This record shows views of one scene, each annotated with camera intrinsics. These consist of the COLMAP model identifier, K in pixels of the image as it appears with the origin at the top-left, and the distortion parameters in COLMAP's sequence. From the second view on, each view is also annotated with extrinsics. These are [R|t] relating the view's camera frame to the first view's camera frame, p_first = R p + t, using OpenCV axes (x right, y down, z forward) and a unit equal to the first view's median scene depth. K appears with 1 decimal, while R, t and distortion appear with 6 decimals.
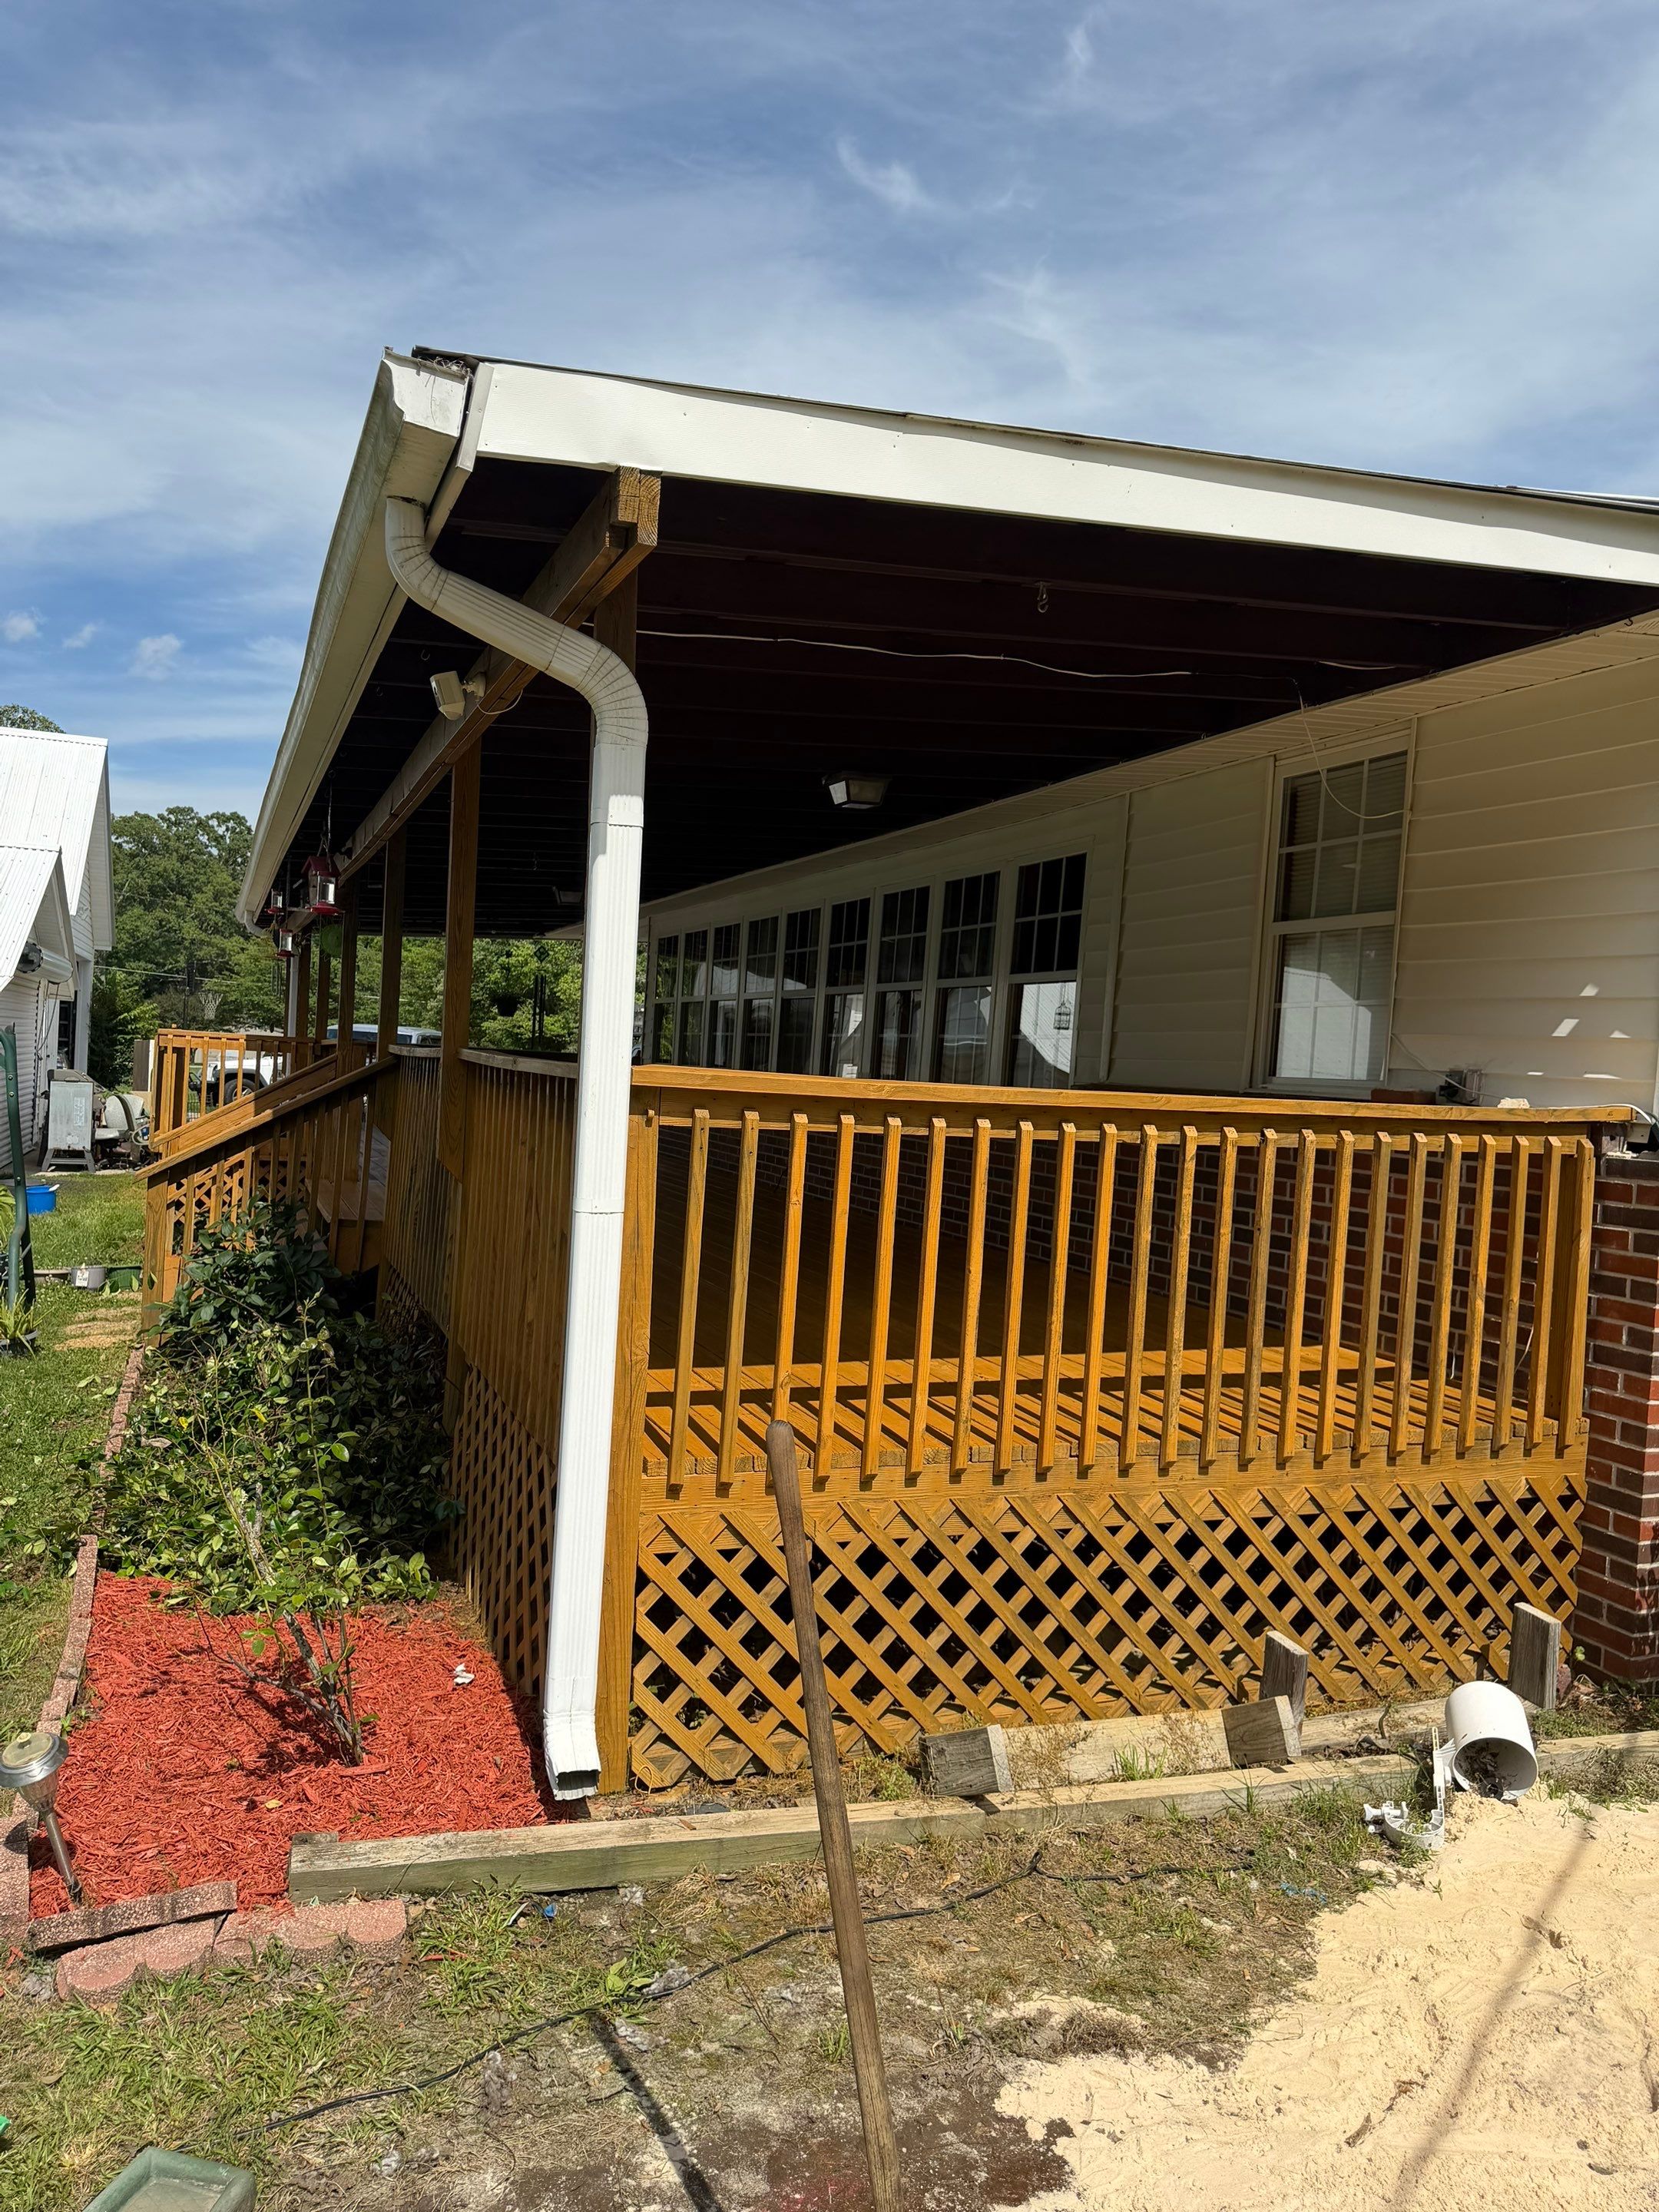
lens RADIAL K [[1539.7, 0, 829.5], [0, 1539.7, 1106.0], [0, 0, 1]] dist [0.103050, -0.123616]
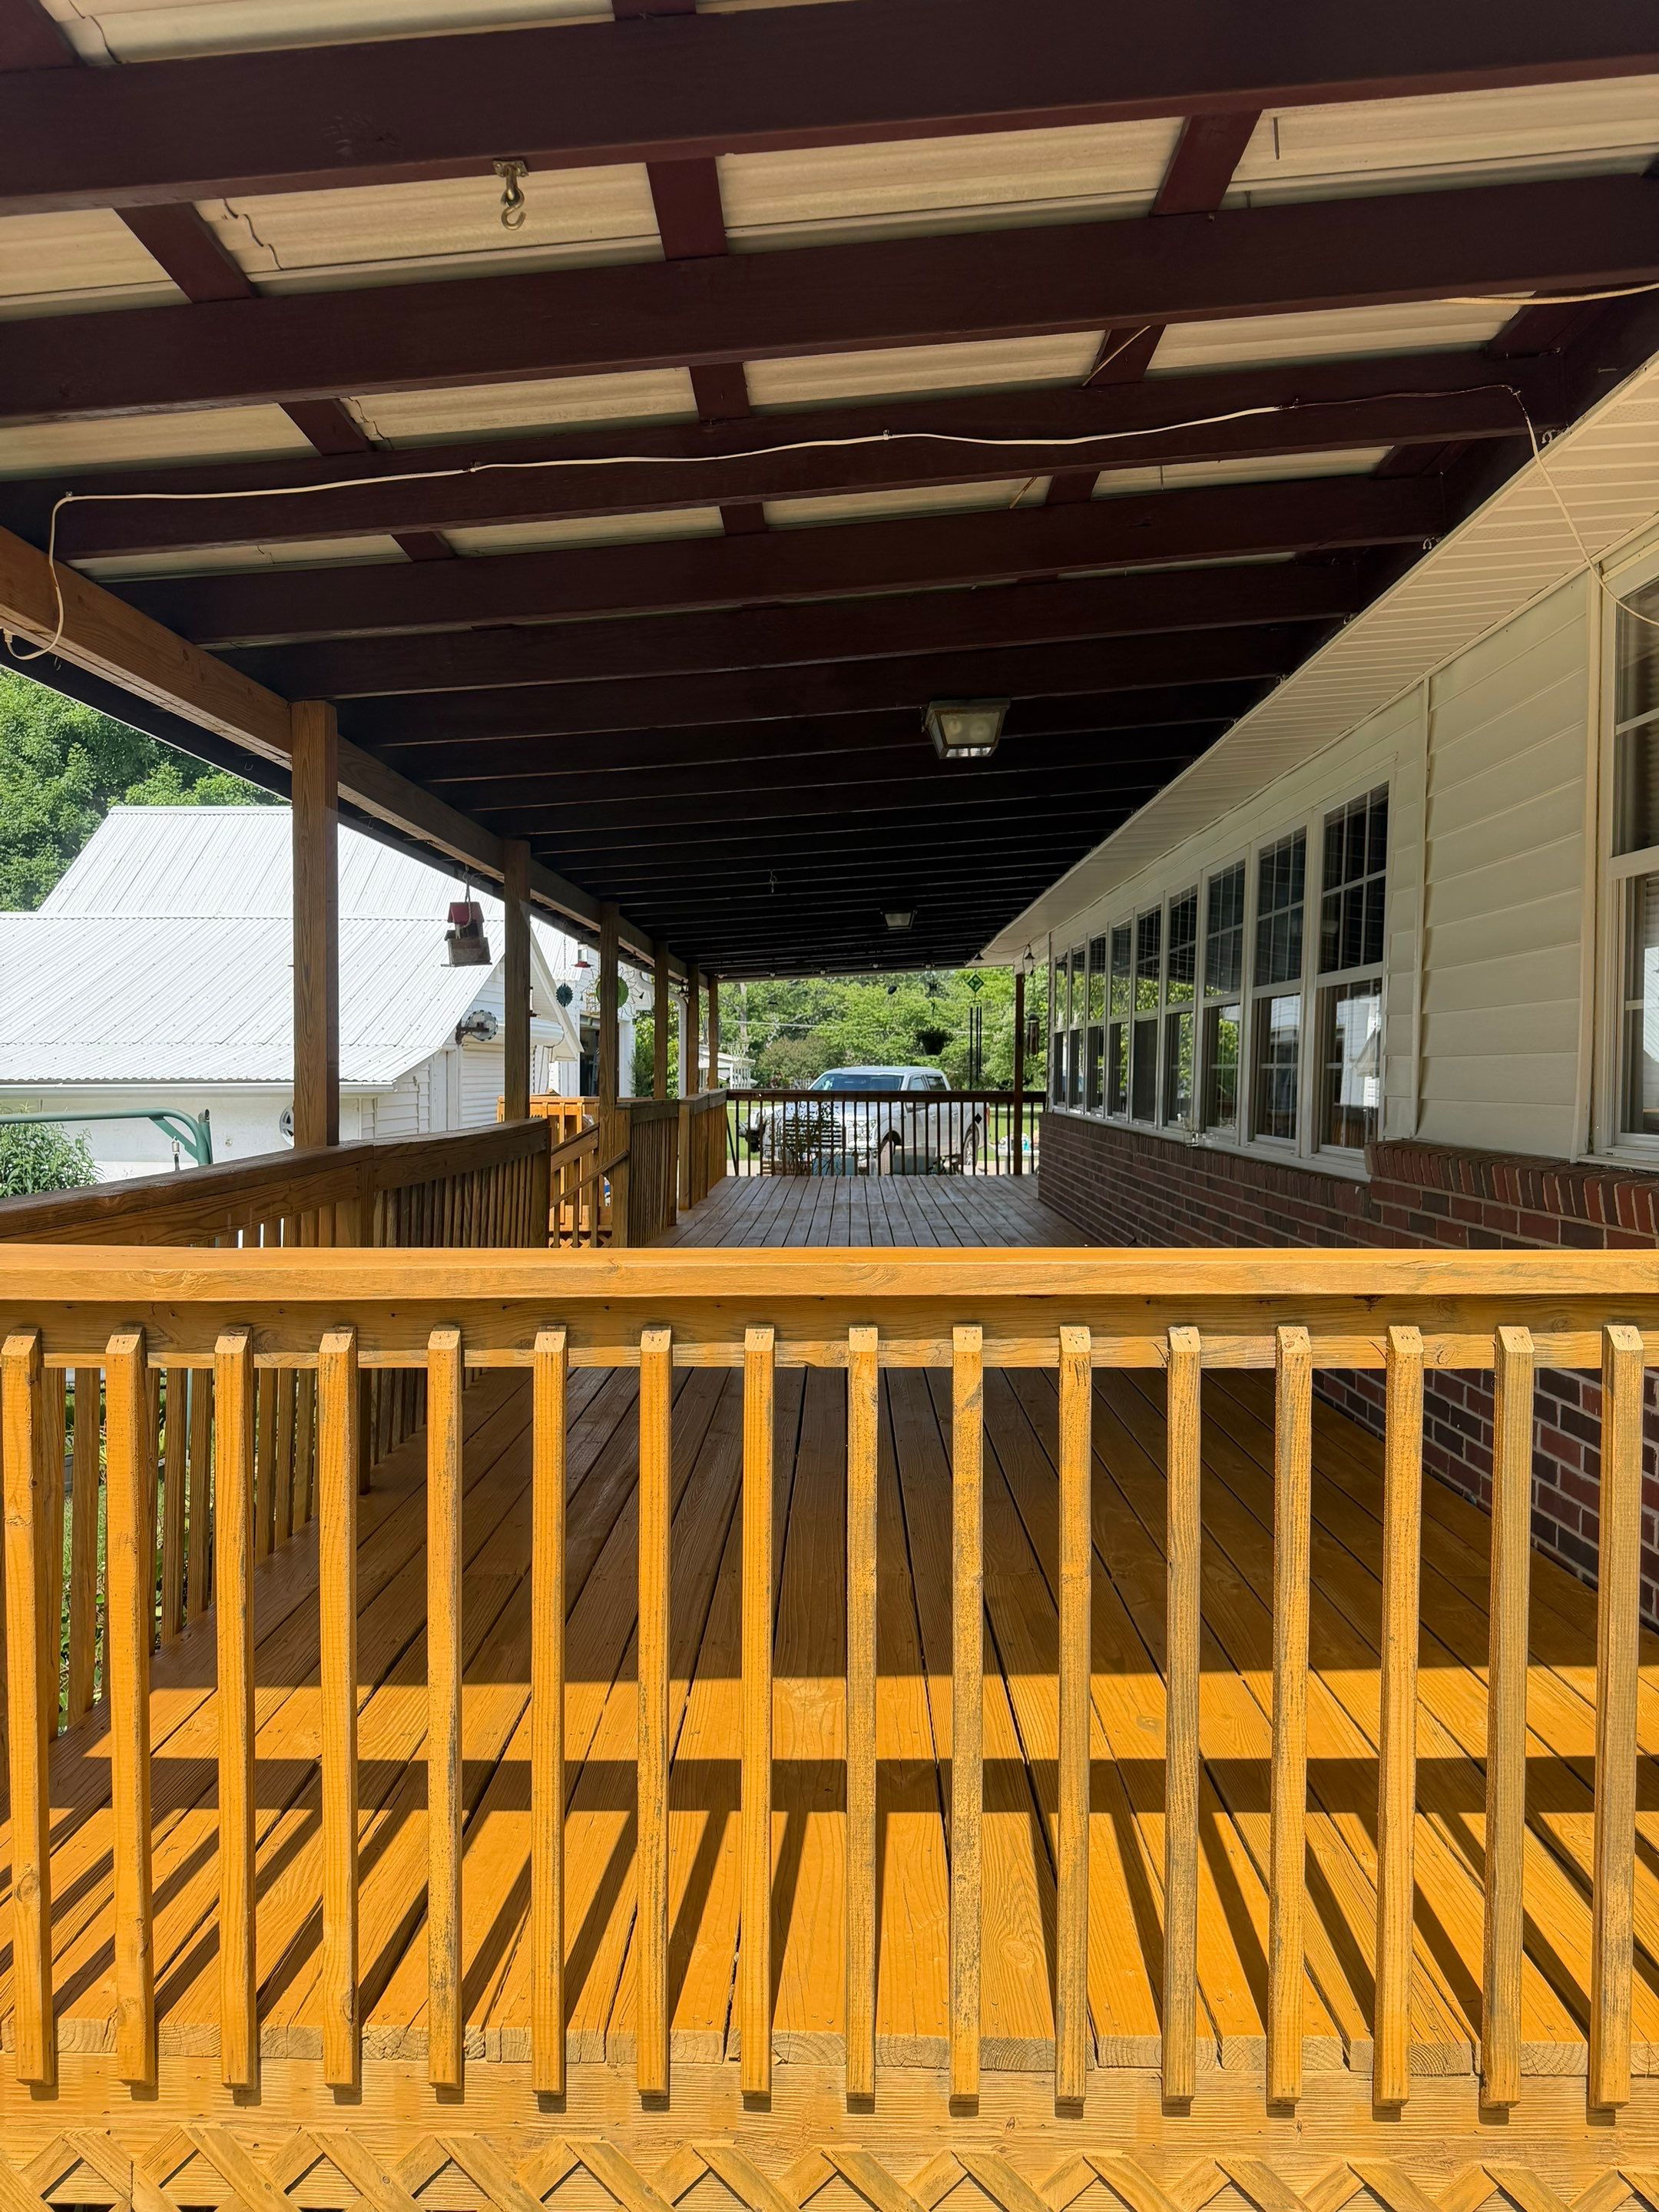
lens RADIAL K [[1539.7, 0, 829.5], [0, 1539.7, 1106.0], [0, 0, 1]] dist [0.103050, -0.123616]
pose [[0.923037, -0.045916, -0.381960, 0.235480], [0.040306, 0.998930, -0.022681, -0.027133], [0.382593, 0.005540, 0.923900, 0.366487]]
